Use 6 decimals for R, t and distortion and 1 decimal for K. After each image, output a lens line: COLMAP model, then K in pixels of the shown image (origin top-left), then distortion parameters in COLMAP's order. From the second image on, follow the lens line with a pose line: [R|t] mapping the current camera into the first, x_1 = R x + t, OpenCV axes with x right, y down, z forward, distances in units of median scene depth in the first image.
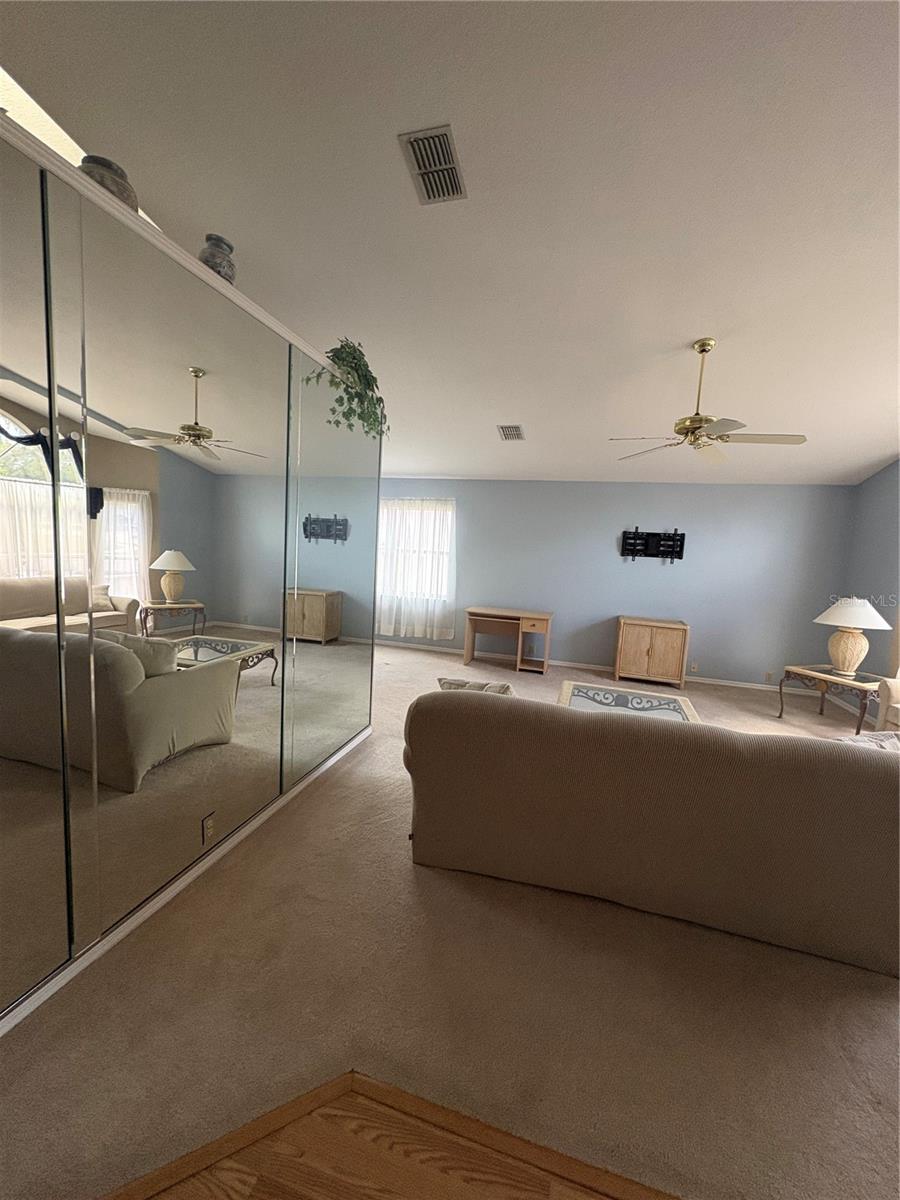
lens RADIAL K [[481.5, 0, 451.1], [0, 481.5, 596.6], [0, 0, 1]] dist [0.001416, 0.000310]
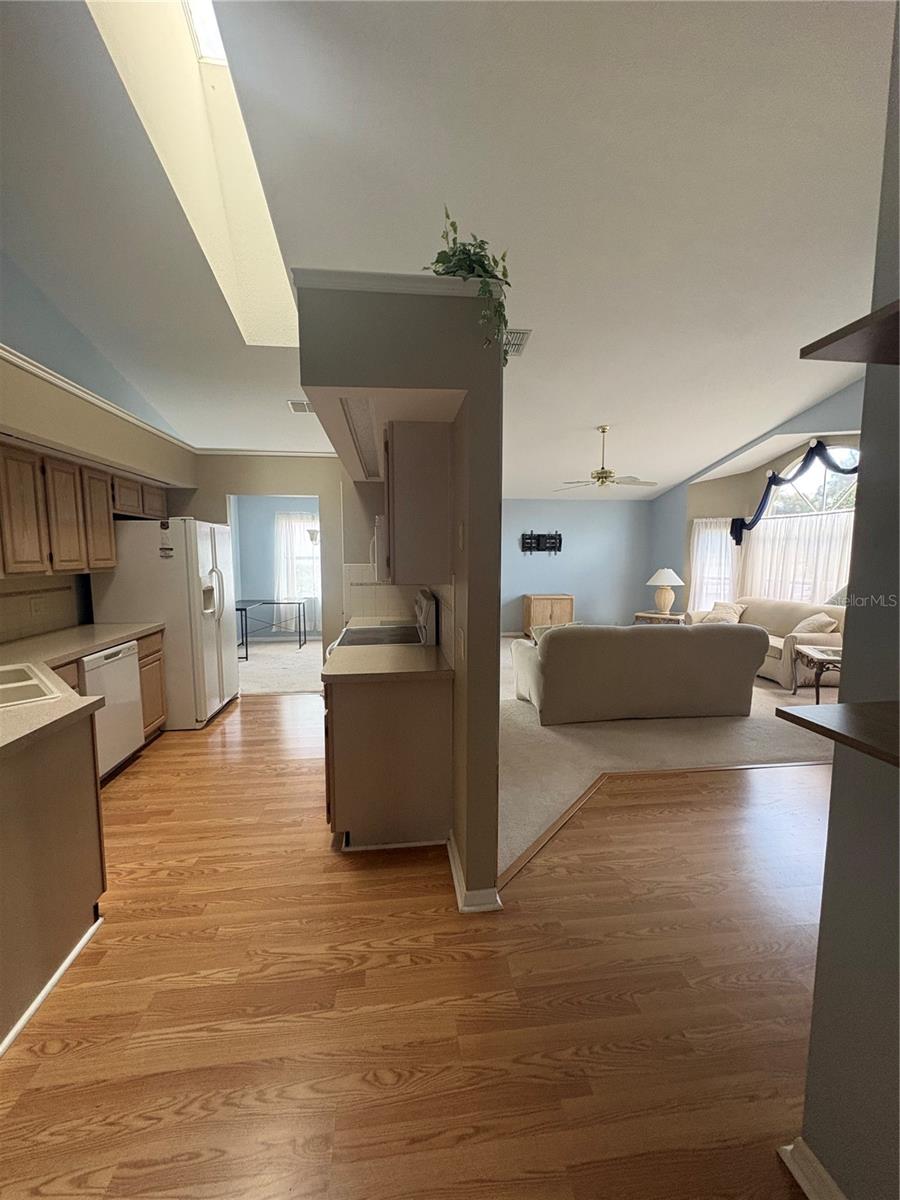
lens RADIAL K [[481.5, 0, 451.1], [0, 481.5, 596.6], [0, 0, 1]] dist [0.001416, 0.000310]
pose [[0.919469, -0.095779, 0.381318, -0.402890], [0.096048, 0.995207, 0.018375, -0.000660], [-0.381250, 0.019730, 0.924261, -0.219225]]
